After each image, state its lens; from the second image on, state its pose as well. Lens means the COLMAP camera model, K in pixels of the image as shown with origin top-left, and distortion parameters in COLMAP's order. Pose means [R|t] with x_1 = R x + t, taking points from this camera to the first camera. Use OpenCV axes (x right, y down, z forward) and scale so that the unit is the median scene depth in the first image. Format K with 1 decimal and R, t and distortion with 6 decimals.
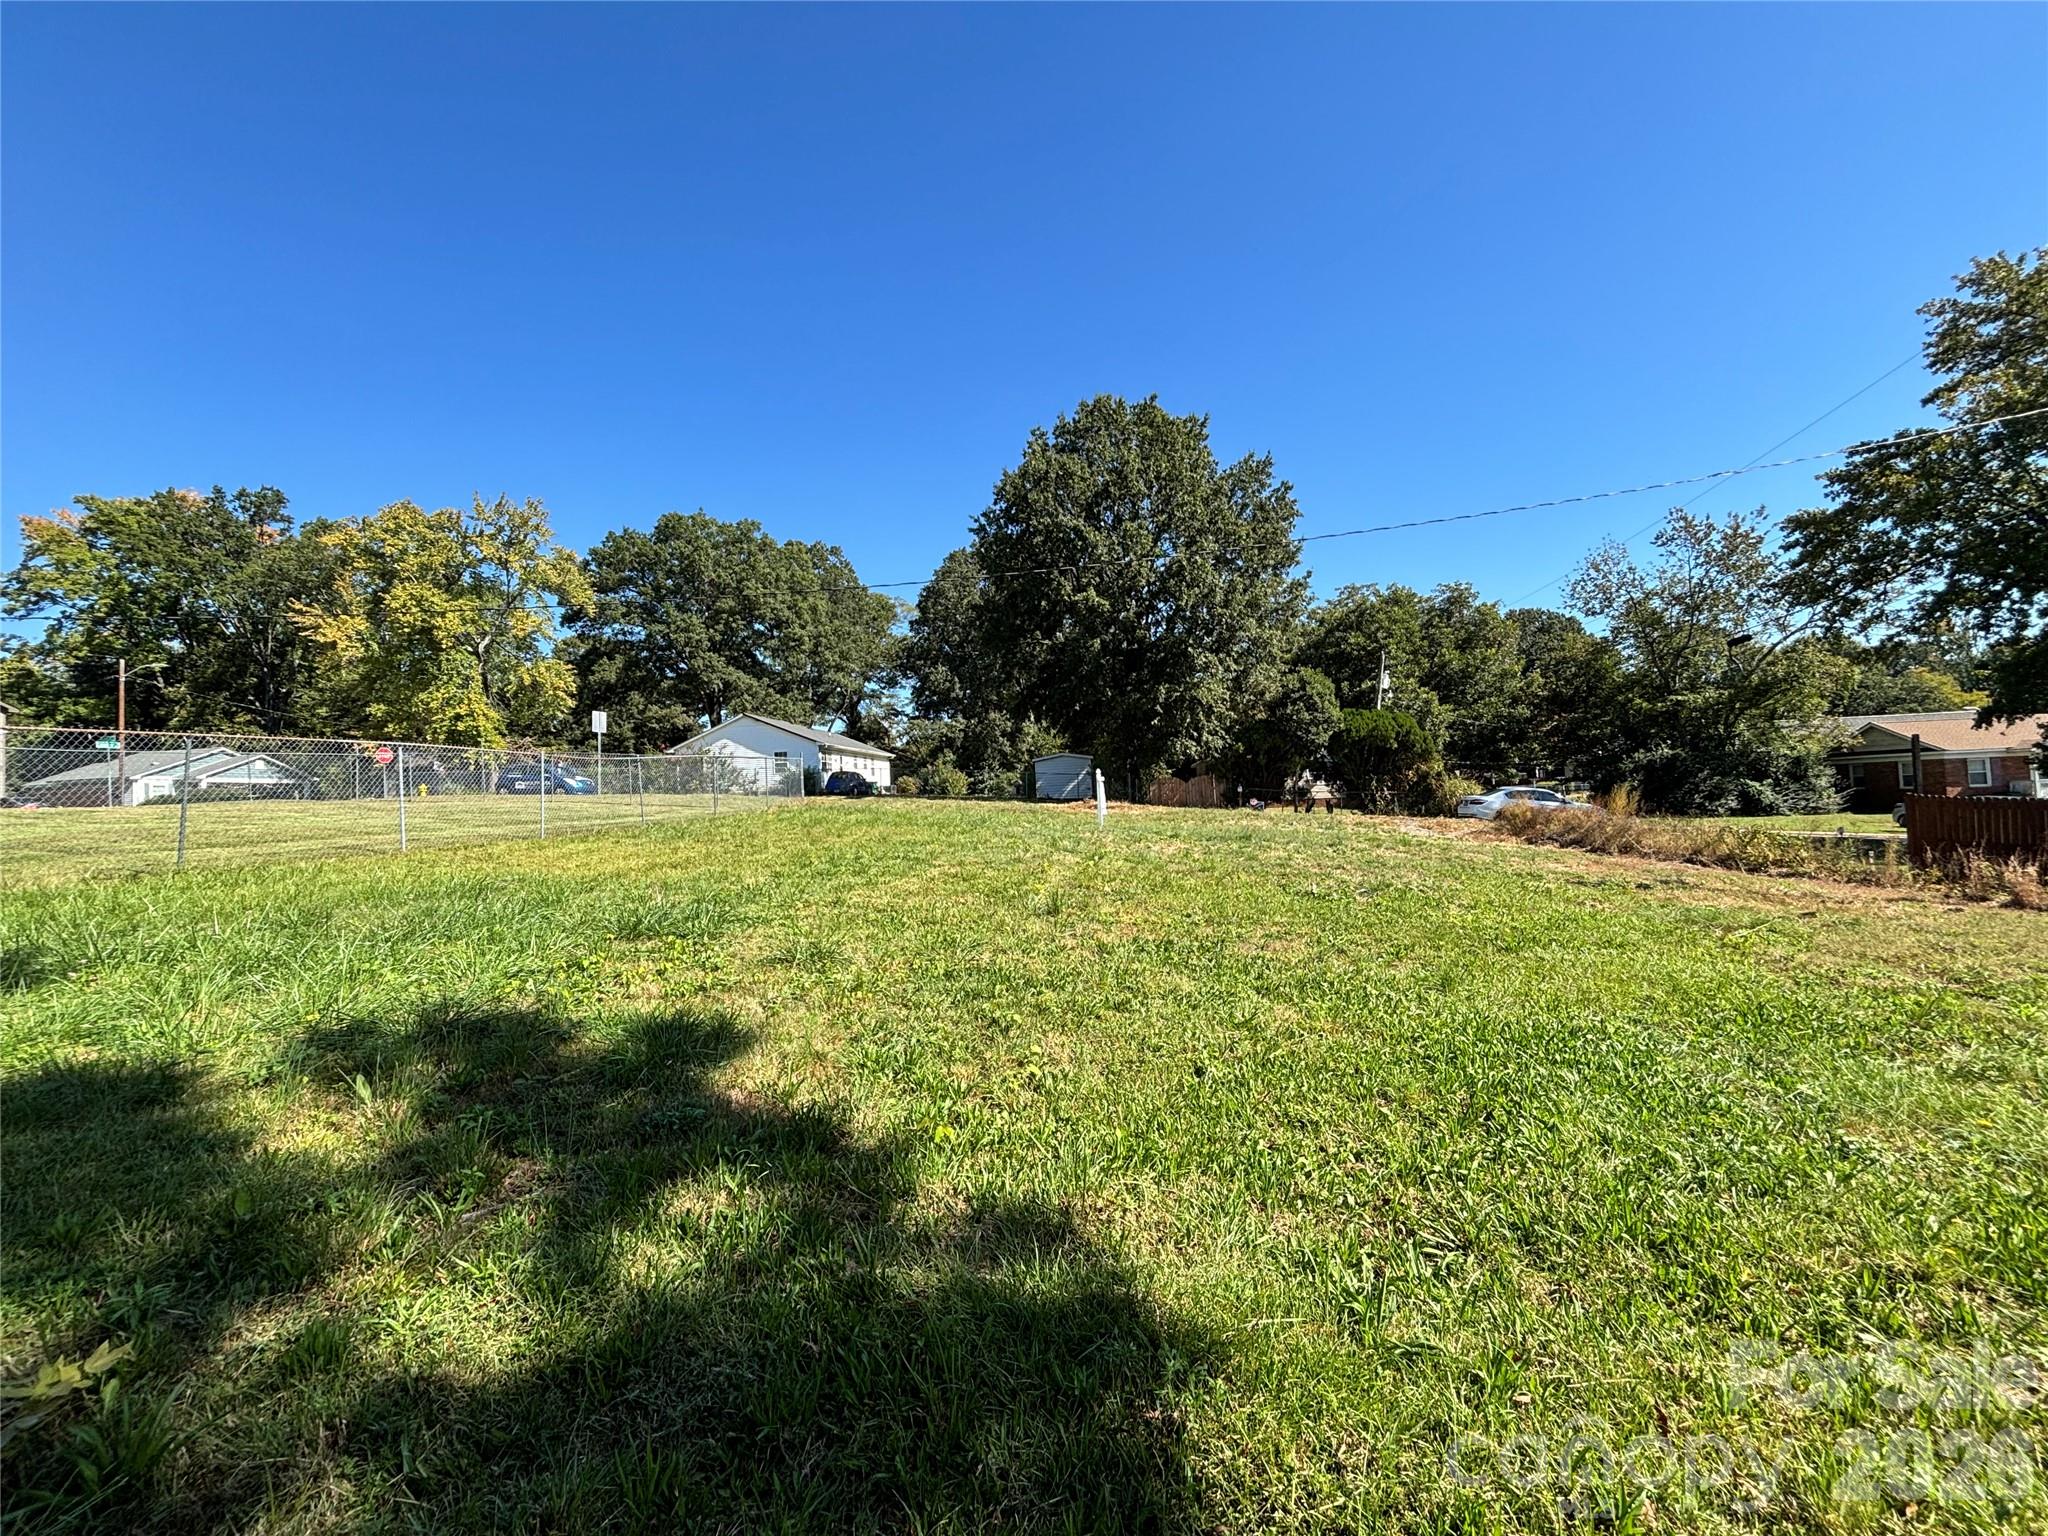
lens RADIAL K [[831.8, 0, 1022.4], [0, 831.8, 763.4], [0, 0, 1]] dist [-0.000172, 0.001110]
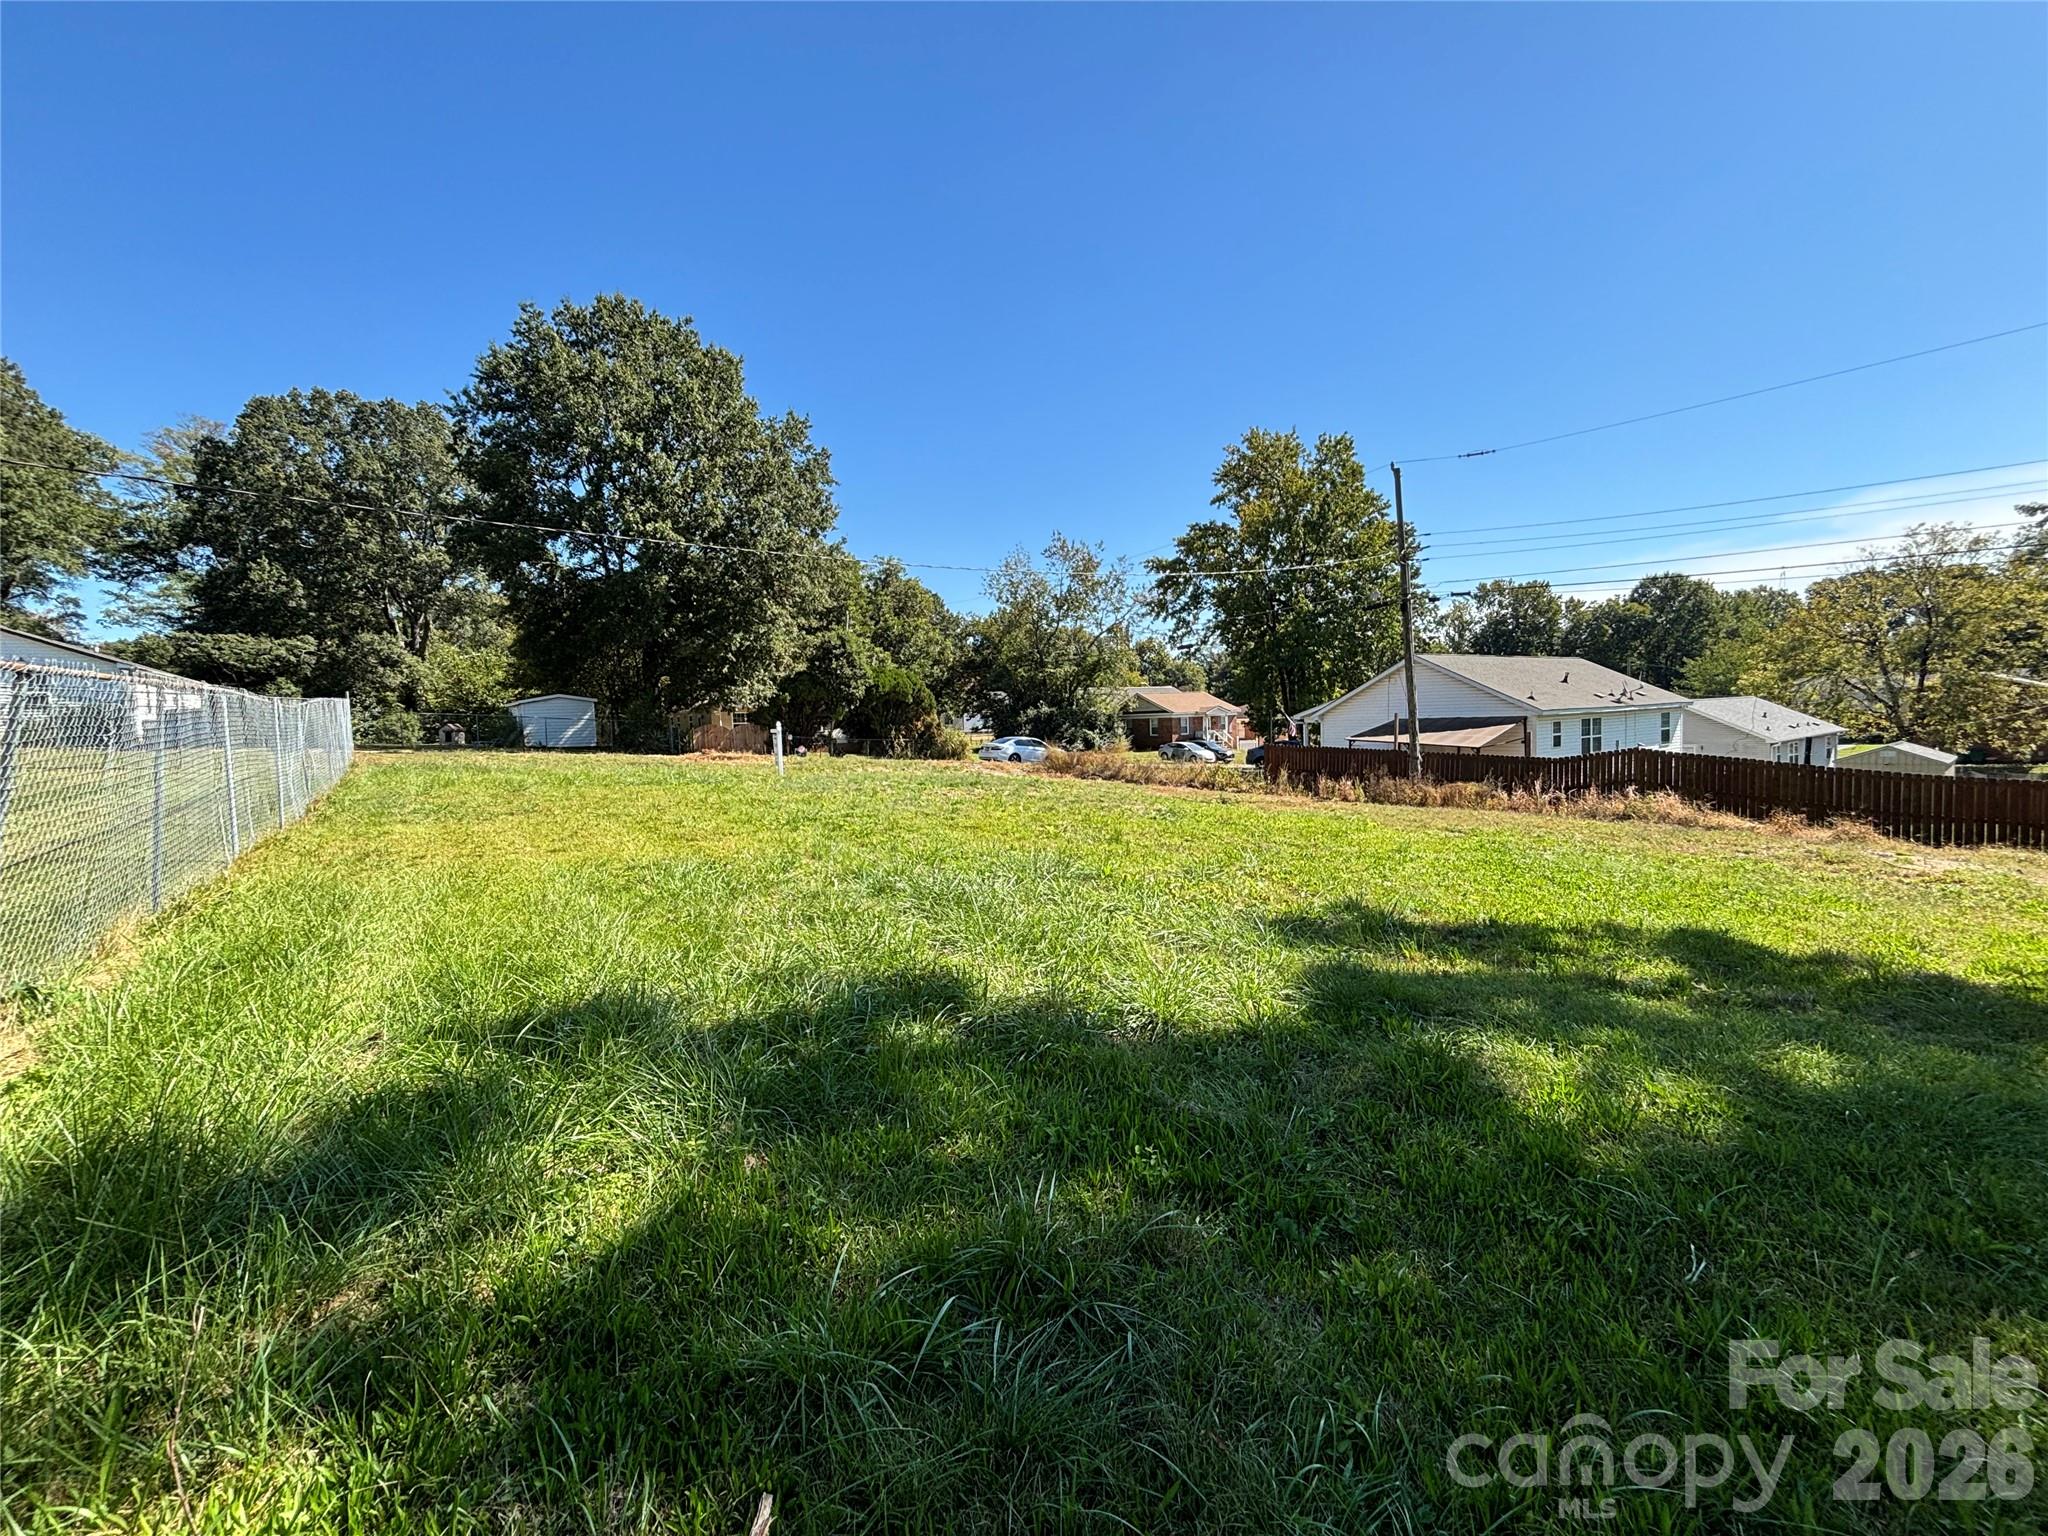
lens RADIAL K [[831.8, 0, 1008.3], [0, 831.8, 764.0], [0, 0, 1]] dist [-0.000172, 0.001110]
pose [[0.725723, -0.023484, 0.687586, -0.227213], [-0.026106, 0.997758, 0.061631, -0.006382], [-0.687492, -0.062678, 0.723482, 0.038448]]
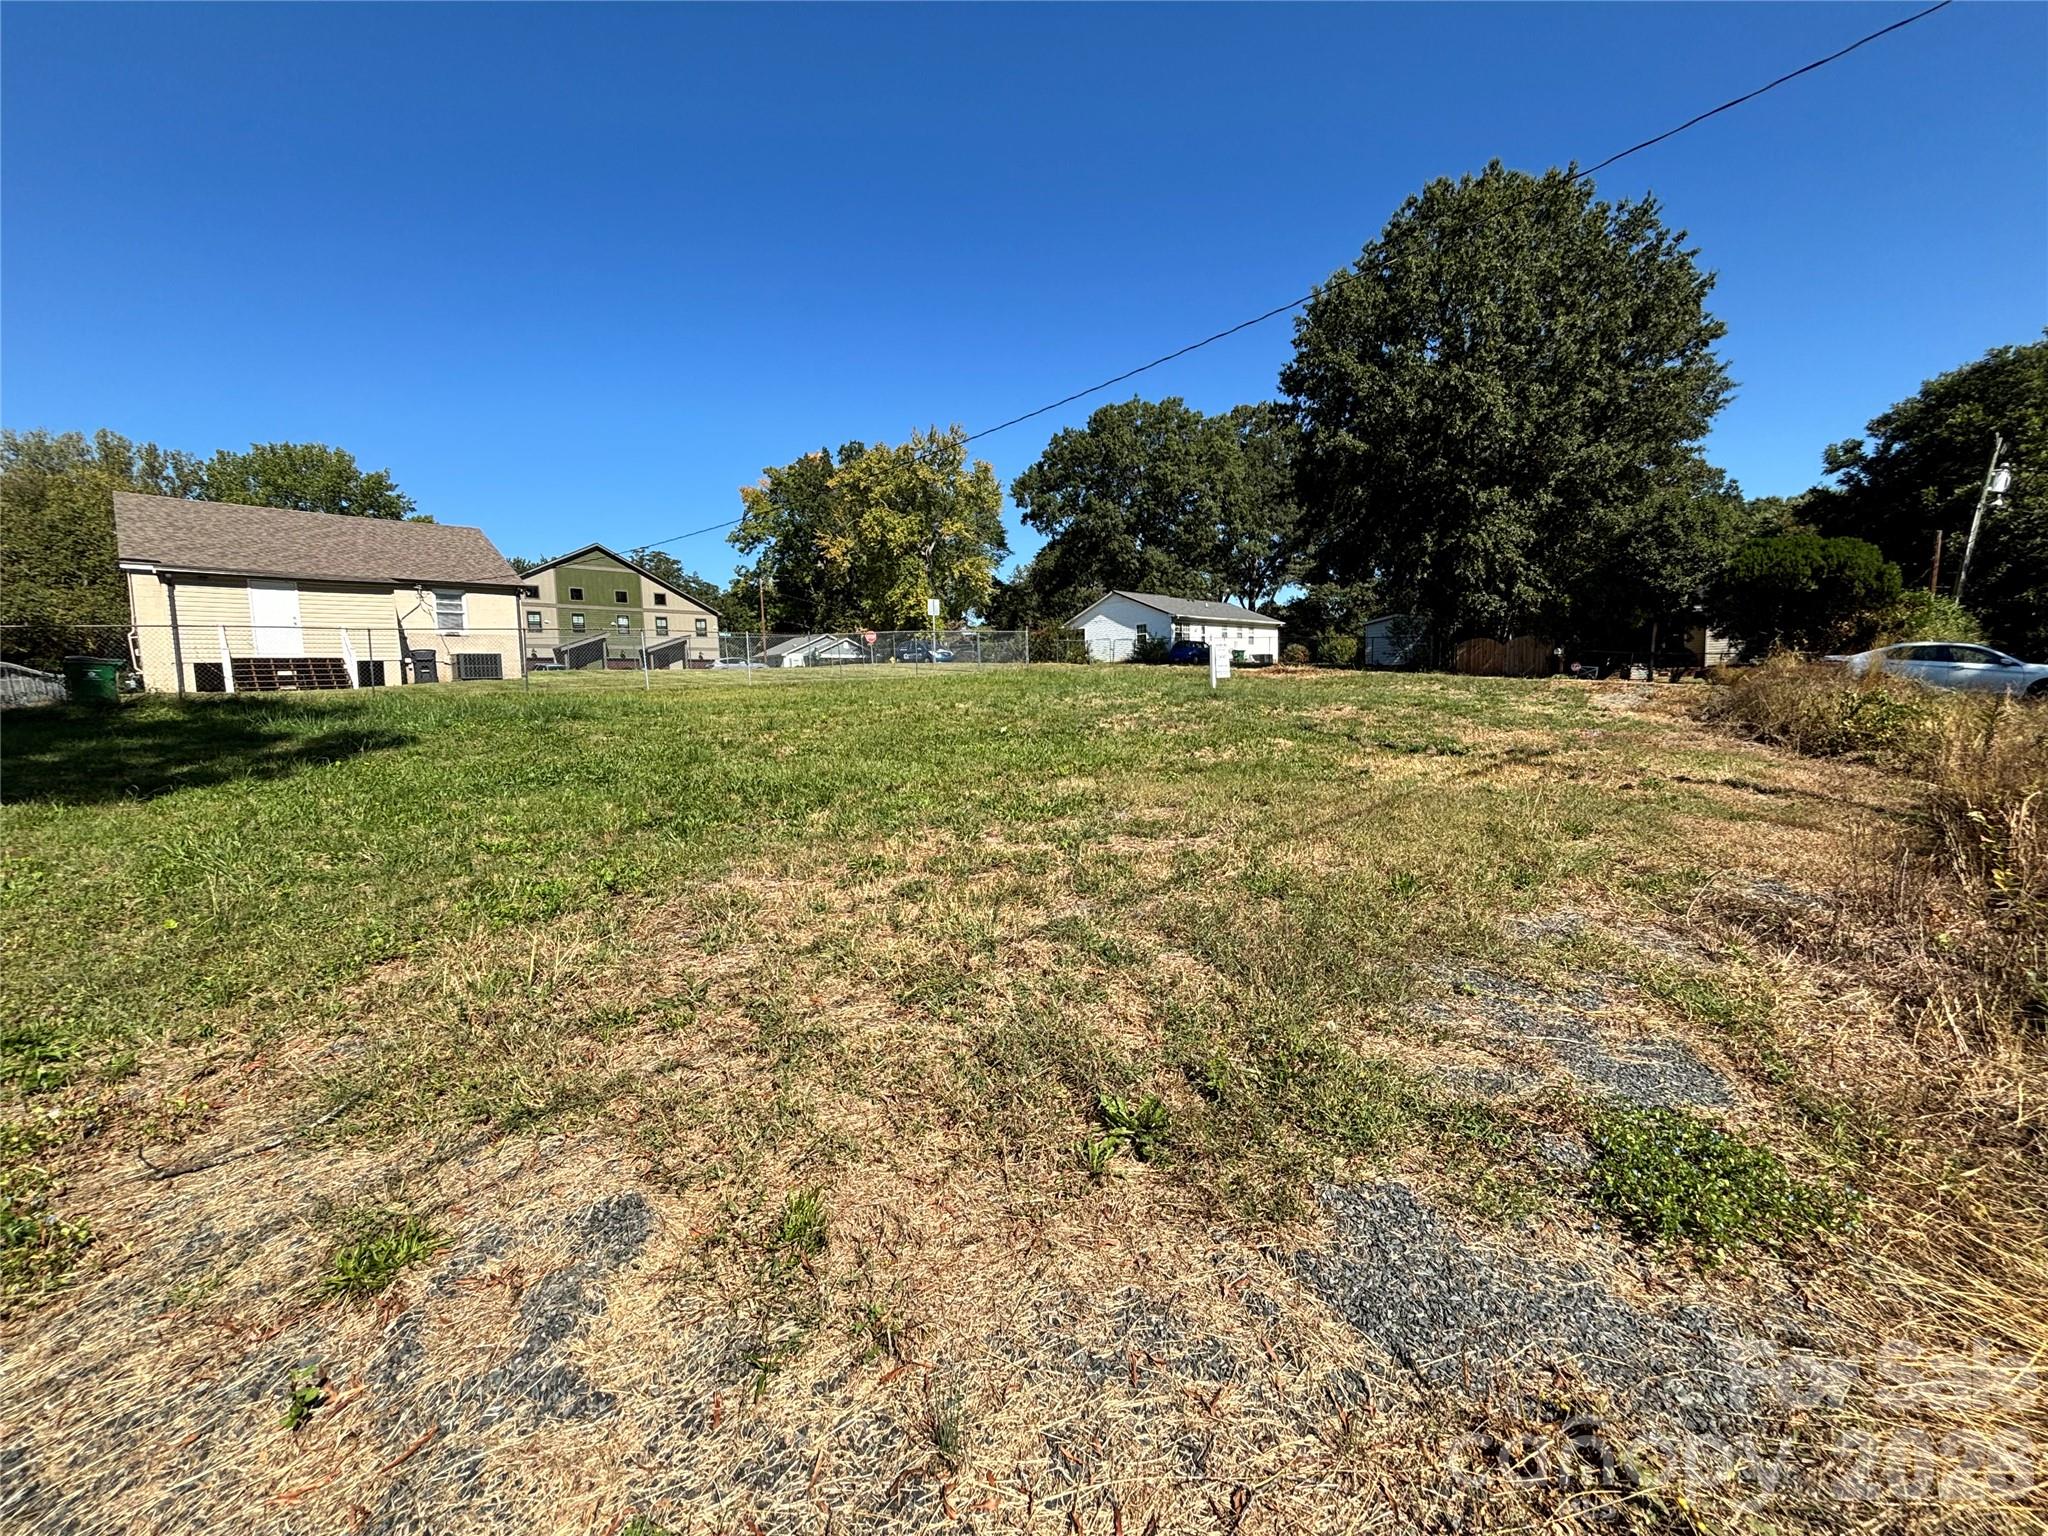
lens RADIAL K [[831.8, 0, 1020.9], [0, 831.8, 762.8], [0, 0, 1]] dist [-0.000172, 0.001110]
pose [[0.801991, 0.064023, -0.593895, 0.288289], [0.026998, 0.989338, 0.143110, 0.006750], [0.596726, -0.130807, 0.791712, 0.014215]]
